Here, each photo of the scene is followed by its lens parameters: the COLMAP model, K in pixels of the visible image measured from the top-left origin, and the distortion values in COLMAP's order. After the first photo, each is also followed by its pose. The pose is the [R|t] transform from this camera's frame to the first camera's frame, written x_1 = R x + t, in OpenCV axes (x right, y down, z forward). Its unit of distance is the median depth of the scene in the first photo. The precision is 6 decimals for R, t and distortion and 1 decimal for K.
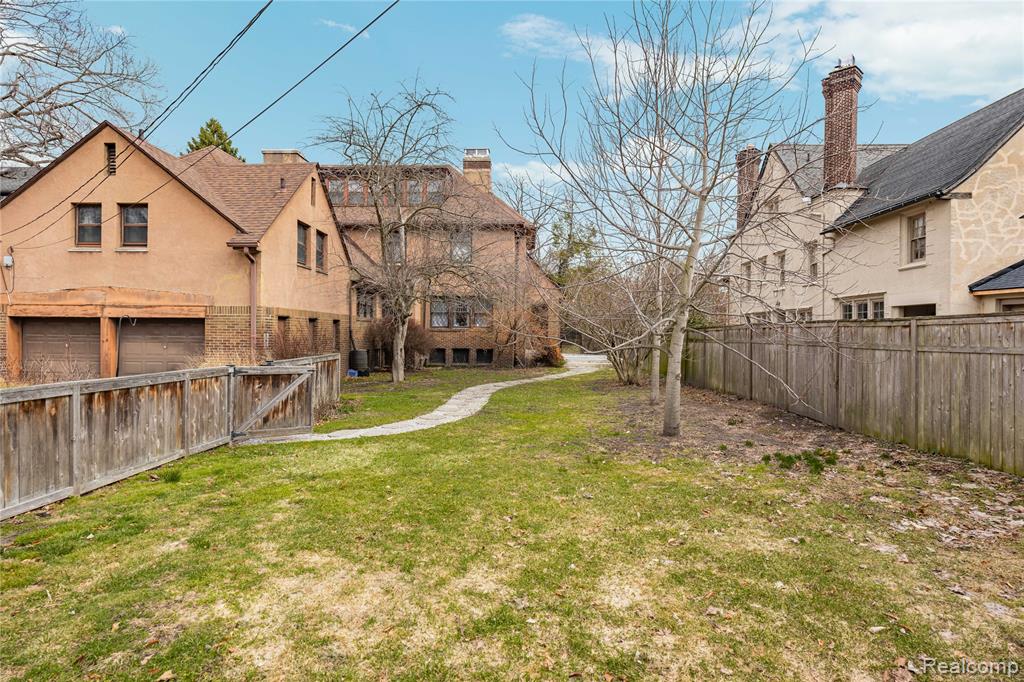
lens RADIAL K [[560.0, 0, 512.2], [0, 560.0, 335.3], [0, 0, 1]] dist [0.000119, -0.001127]
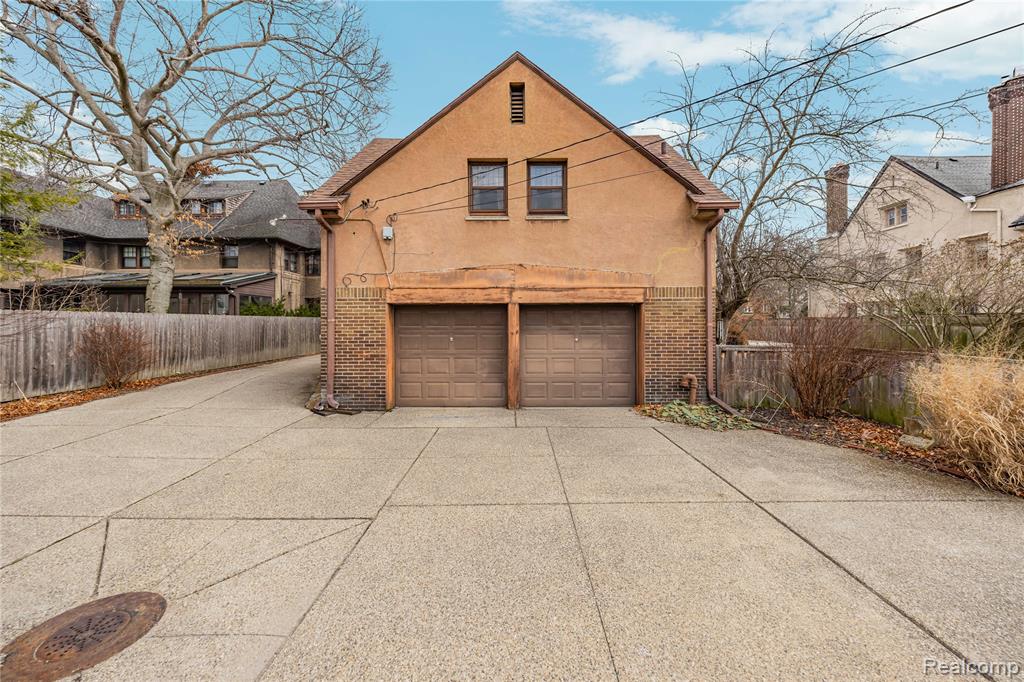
lens RADIAL K [[589.8, 0, 511.7], [0, 589.8, 338.2], [0, 0, 1]] dist [-0.003810, 0.000613]
pose [[0.999666, -0.010980, 0.023389, -0.750414], [0.010718, 0.999879, 0.011302, 0.007947], [-0.023510, -0.011047, 0.999663, 0.165068]]
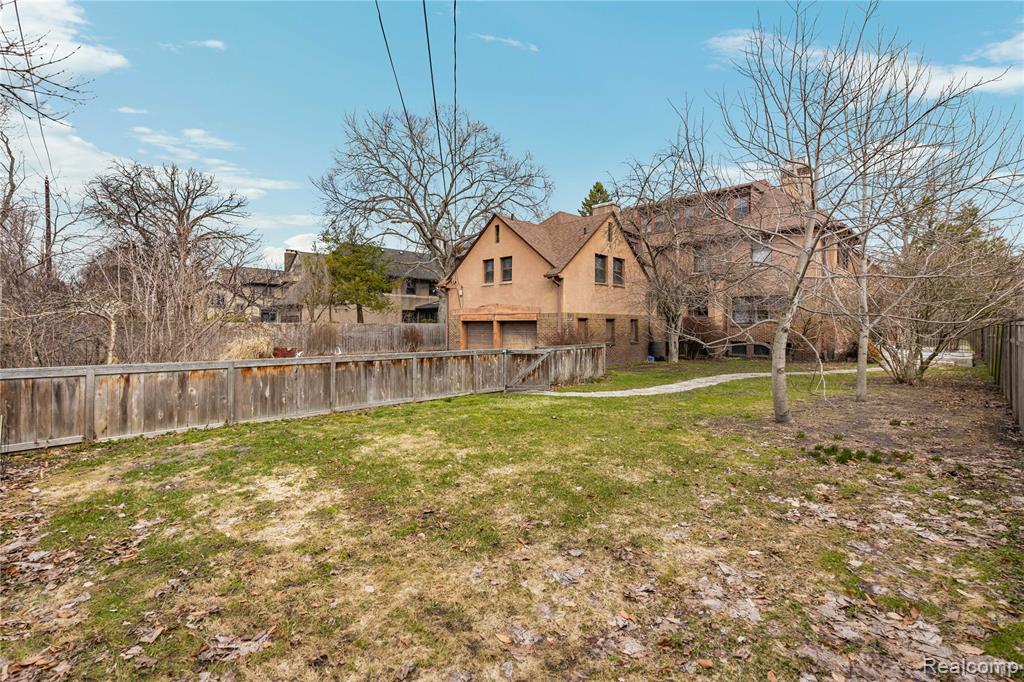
lens RADIAL K [[441.5, 0, 512.7], [0, 441.5, 331.5], [0, 0, 1]] dist [0.027403, 0.000073]
pose [[0.733222, 0.004663, -0.679974, 0.298808], [-0.000597, 0.999981, 0.006214, -0.006052], [0.679989, -0.004151, 0.733210, -0.021703]]
